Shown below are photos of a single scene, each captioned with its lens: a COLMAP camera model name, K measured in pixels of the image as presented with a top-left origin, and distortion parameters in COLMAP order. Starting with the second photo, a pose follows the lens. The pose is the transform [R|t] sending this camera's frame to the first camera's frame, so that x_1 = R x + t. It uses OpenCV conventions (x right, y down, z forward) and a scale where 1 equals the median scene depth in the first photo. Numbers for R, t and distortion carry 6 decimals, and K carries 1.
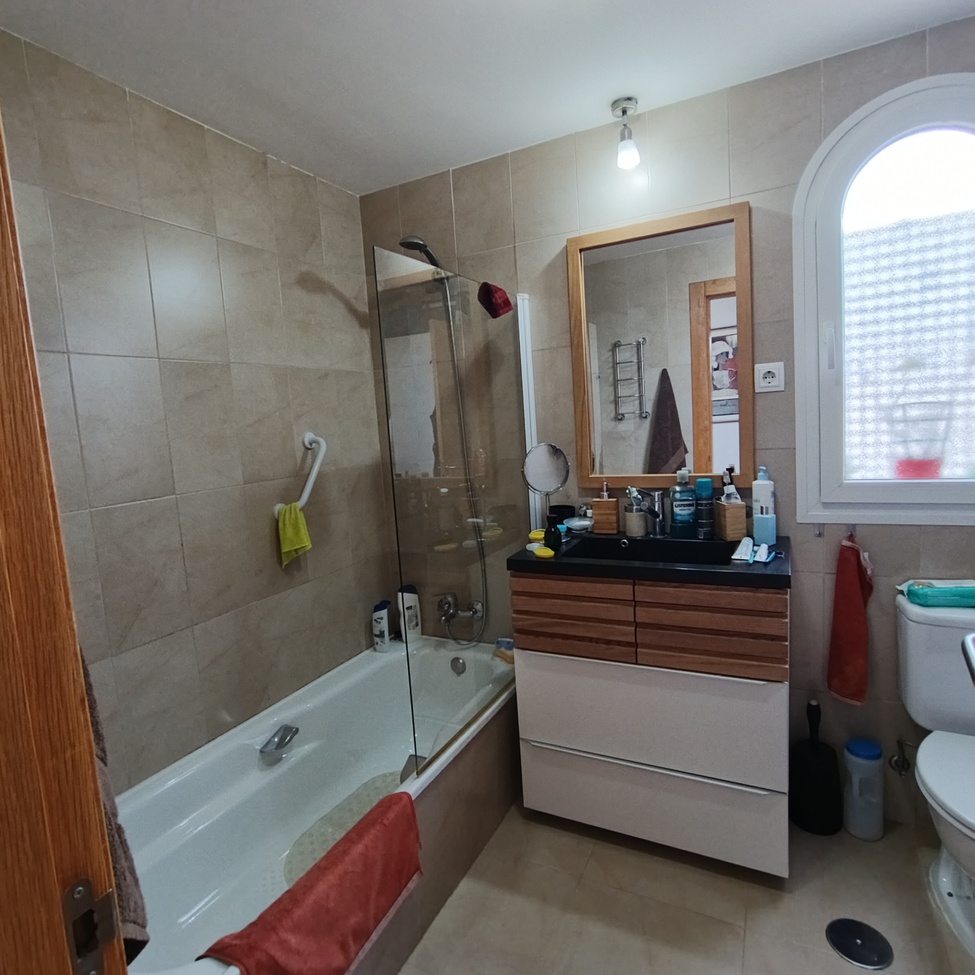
lens RADIAL K [[591.9, 0, 487.4], [0, 591.9, 486.6], [0, 0, 1]] dist [-0.035409, 0.024569]
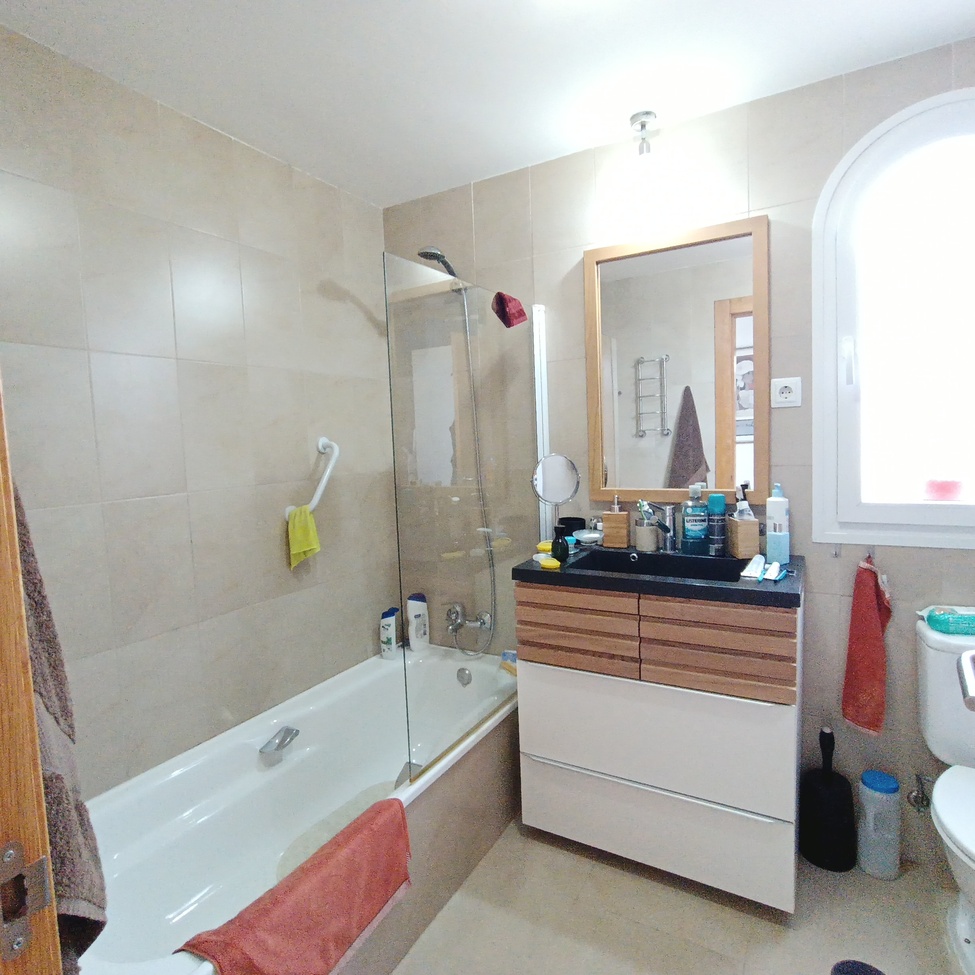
lens RADIAL K [[591.9, 0, 491.8], [0, 591.9, 488.4], [0, 0, 1]] dist [-0.035409, 0.024569]
pose [[0.998529, 0.030405, -0.044895, 0.038678], [-0.031657, 0.999122, -0.027452, 0.016402], [0.044021, 0.028833, 0.998614, 0.003900]]
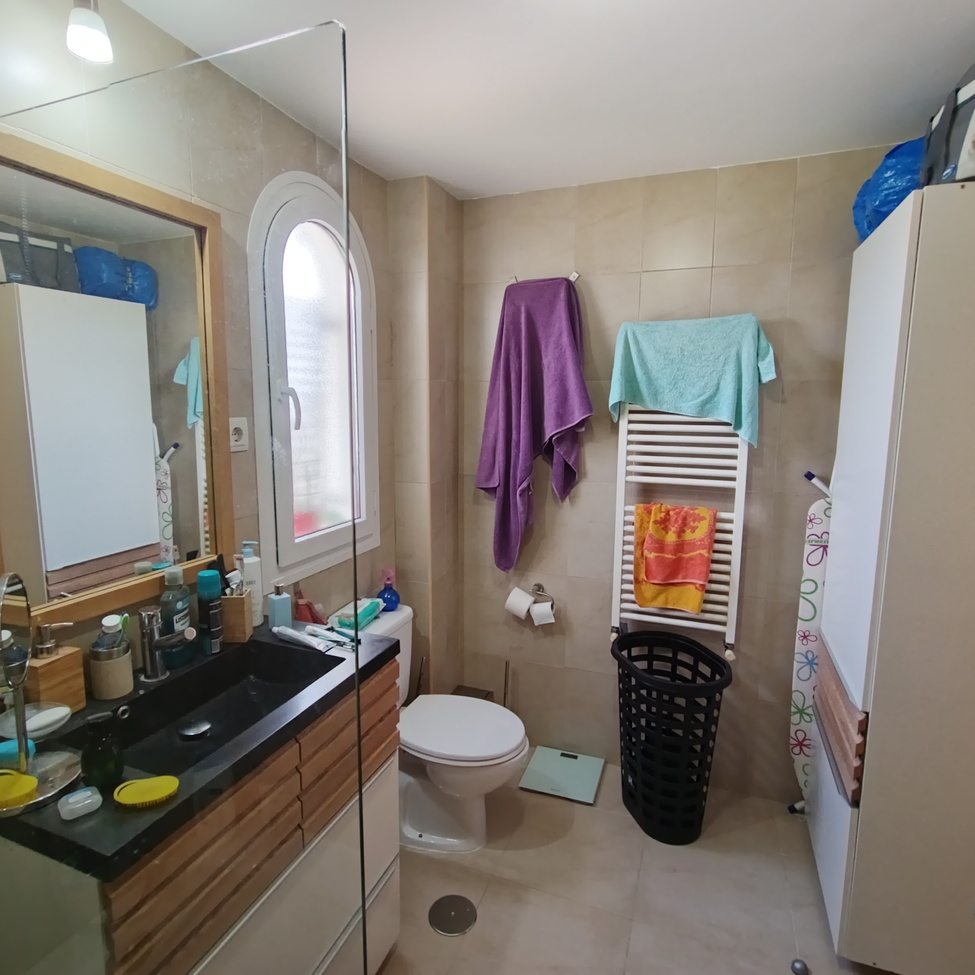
lens RADIAL K [[591.9, 0, 487.0], [0, 591.9, 484.6], [0, 0, 1]] dist [-0.035409, 0.024569]
pose [[-0.108992, -0.072905, 0.991366, -0.398861], [0.111942, 0.990063, 0.085116, -0.149410], [-0.987720, 0.120252, -0.099748, 0.751099]]
